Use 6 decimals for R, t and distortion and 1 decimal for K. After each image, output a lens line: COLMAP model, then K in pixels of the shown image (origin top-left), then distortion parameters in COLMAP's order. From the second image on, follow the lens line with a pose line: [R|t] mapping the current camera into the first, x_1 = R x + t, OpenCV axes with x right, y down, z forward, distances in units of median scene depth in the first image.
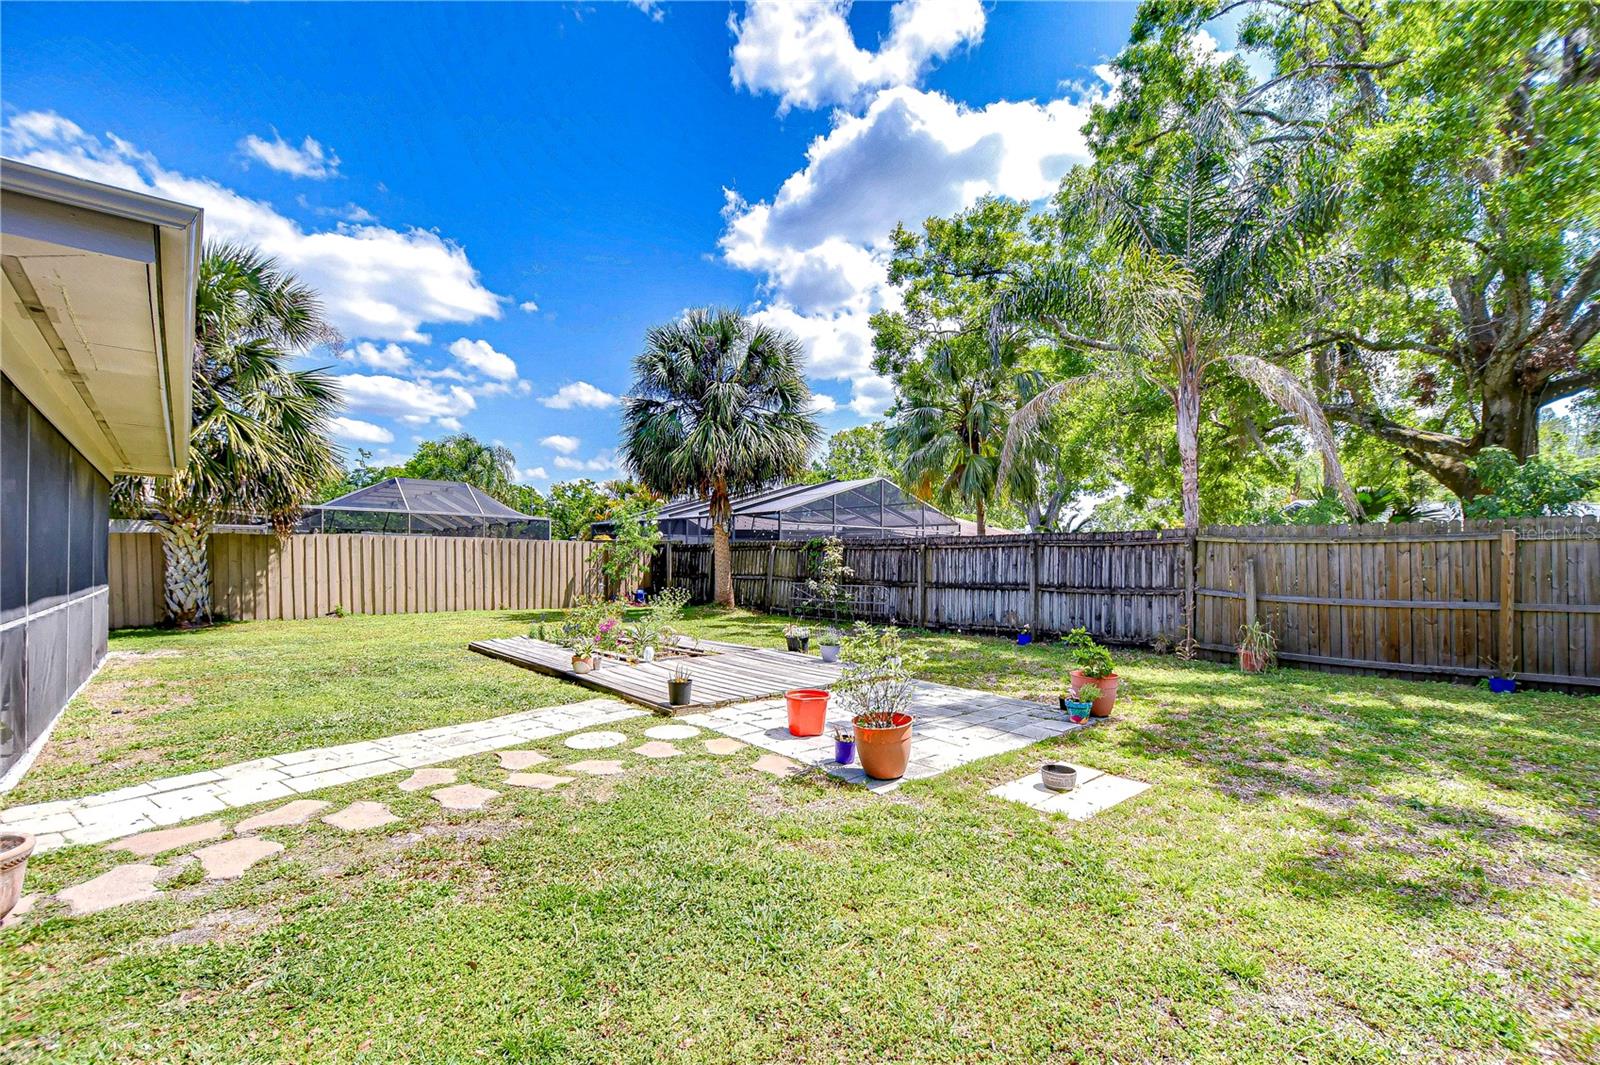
lens RADIAL K [[704.4, 0, 806.8], [0, 704.4, 554.8], [0, 0, 1]] dist [0.003924, -0.004131]
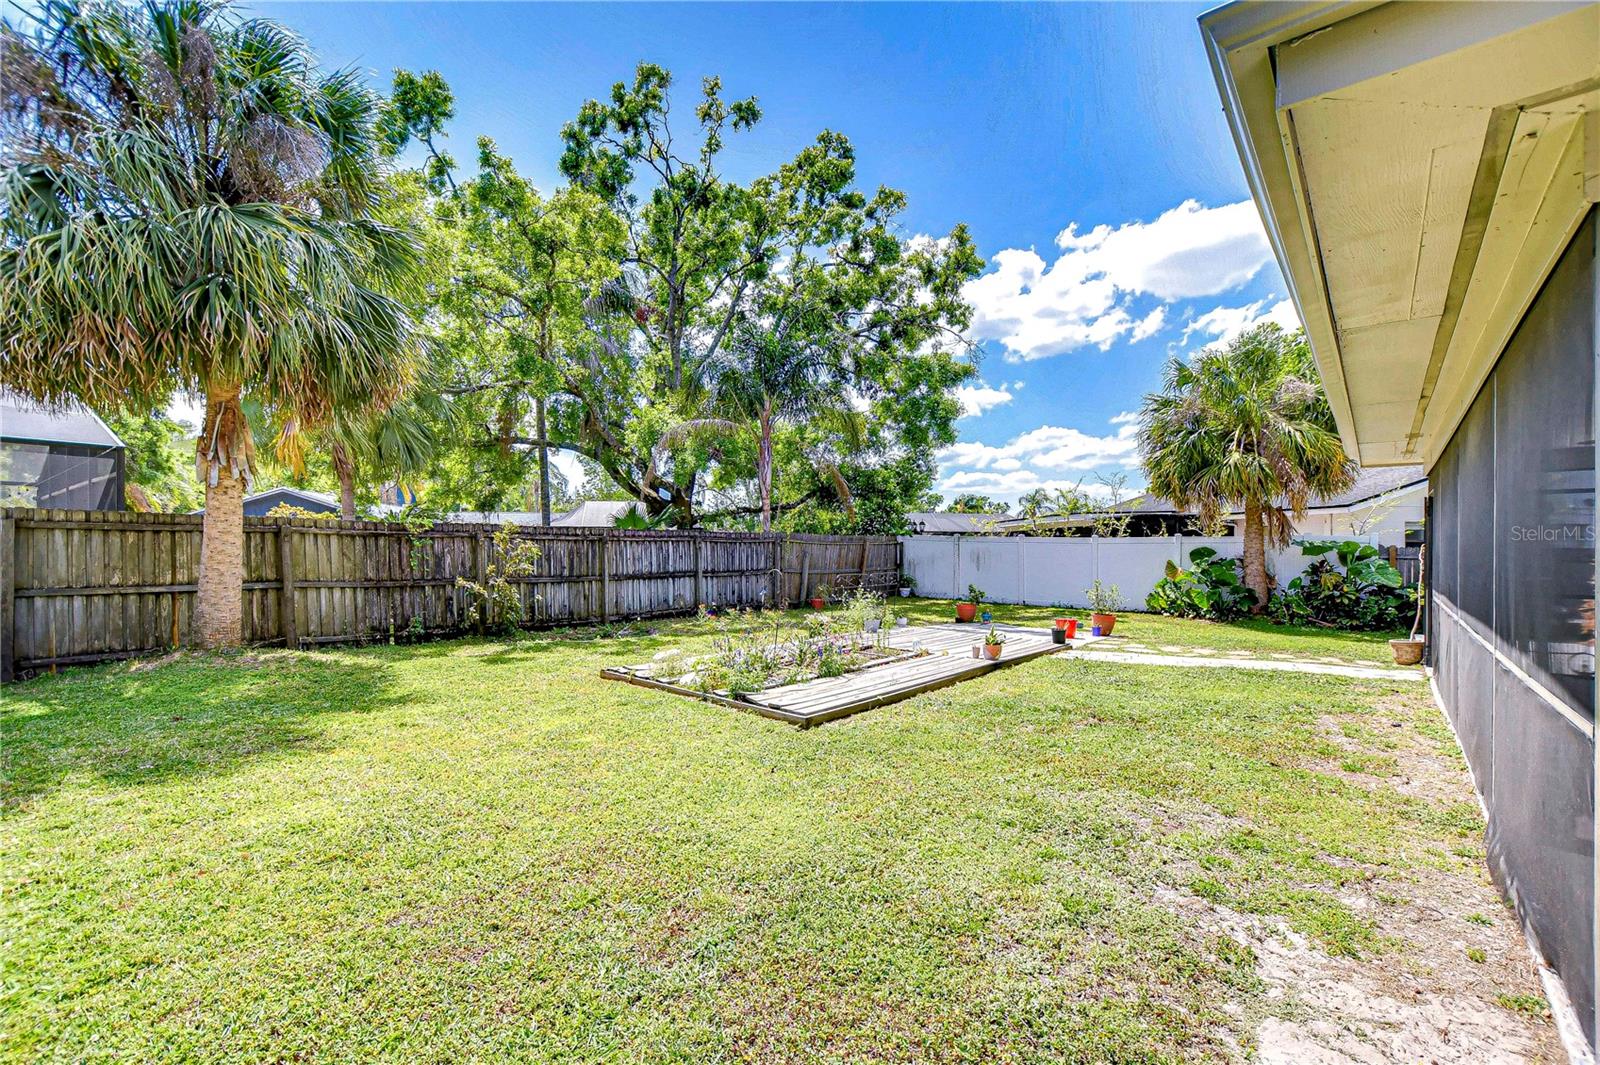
lens RADIAL K [[704.4, 0, 792.3], [0, 704.4, 547.0], [0, 0, 1]] dist [0.003924, -0.004131]
pose [[-0.138423, 0.000748, 0.990373, -0.848941], [-0.011055, 0.999936, -0.002301, -0.000144], [-0.990311, -0.011267, -0.138406, 0.916417]]
